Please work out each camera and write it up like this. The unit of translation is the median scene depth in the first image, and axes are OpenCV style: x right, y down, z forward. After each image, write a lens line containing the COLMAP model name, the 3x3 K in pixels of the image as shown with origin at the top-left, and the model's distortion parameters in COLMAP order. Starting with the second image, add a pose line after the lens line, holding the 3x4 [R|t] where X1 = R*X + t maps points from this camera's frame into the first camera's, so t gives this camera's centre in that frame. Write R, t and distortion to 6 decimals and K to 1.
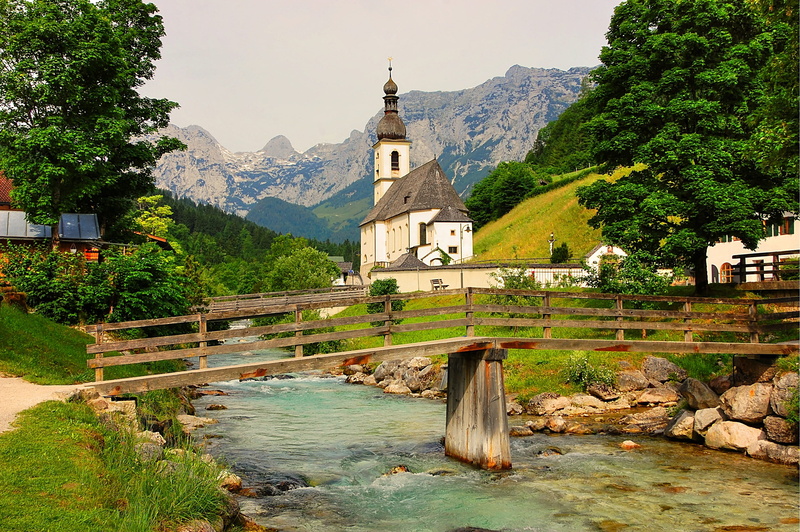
lens RADIAL K [[962.7, 0, 415.0], [0, 962.7, 265.7], [0, 0, 1]] dist [0.123271, 0.000000]
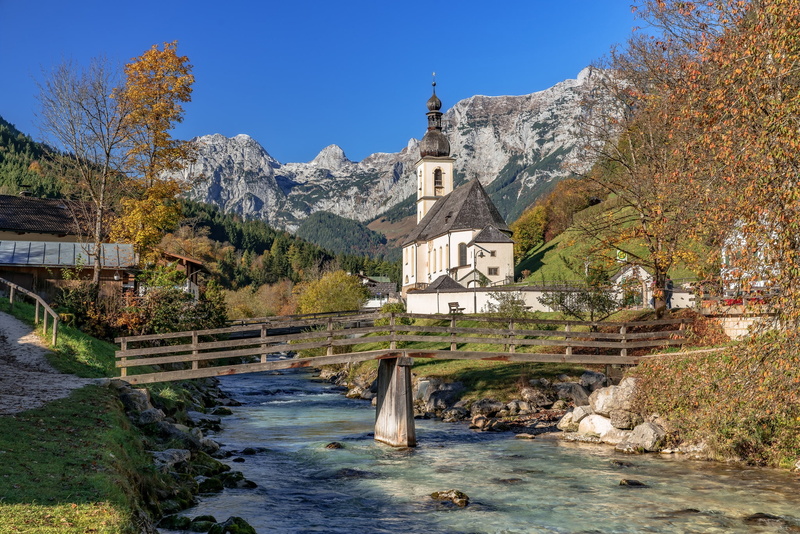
lens RADIAL K [[1057.7, 0, 403.7], [0, 1057.7, 267.6], [0, 0, 1]] dist [0.081652, 0.000000]
pose [[0.997258, 0.001728, -0.073979, 0.026632], [-0.002933, 0.999865, -0.016186, -0.002432], [0.073941, 0.016358, 0.997128, -0.070108]]
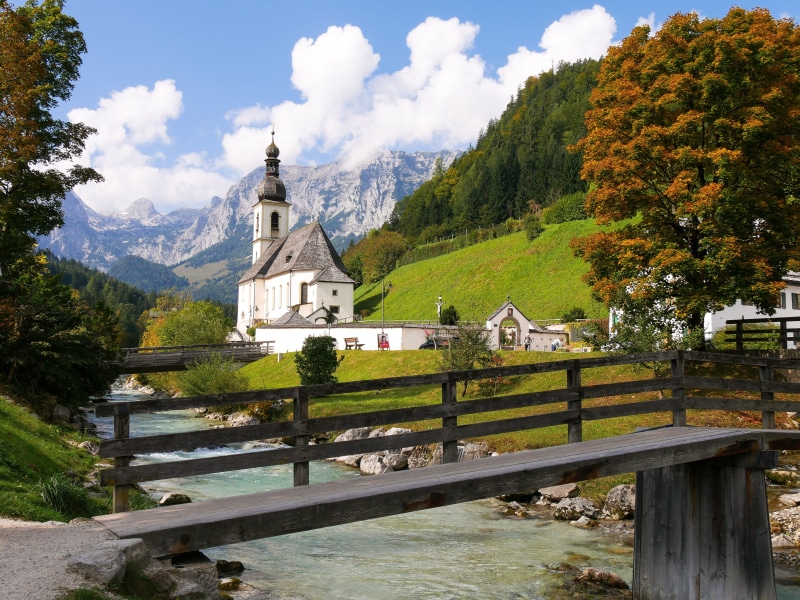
lens RADIAL K [[879.7, 0, 404.3], [0, 879.7, 291.5], [0, 0, 1]] dist [-0.011130, 0.000000]
pose [[0.987044, 0.037000, 0.156126, -0.031678], [-0.030609, 0.998600, -0.043143, 0.002155], [-0.157504, 0.037805, 0.986794, 0.064596]]
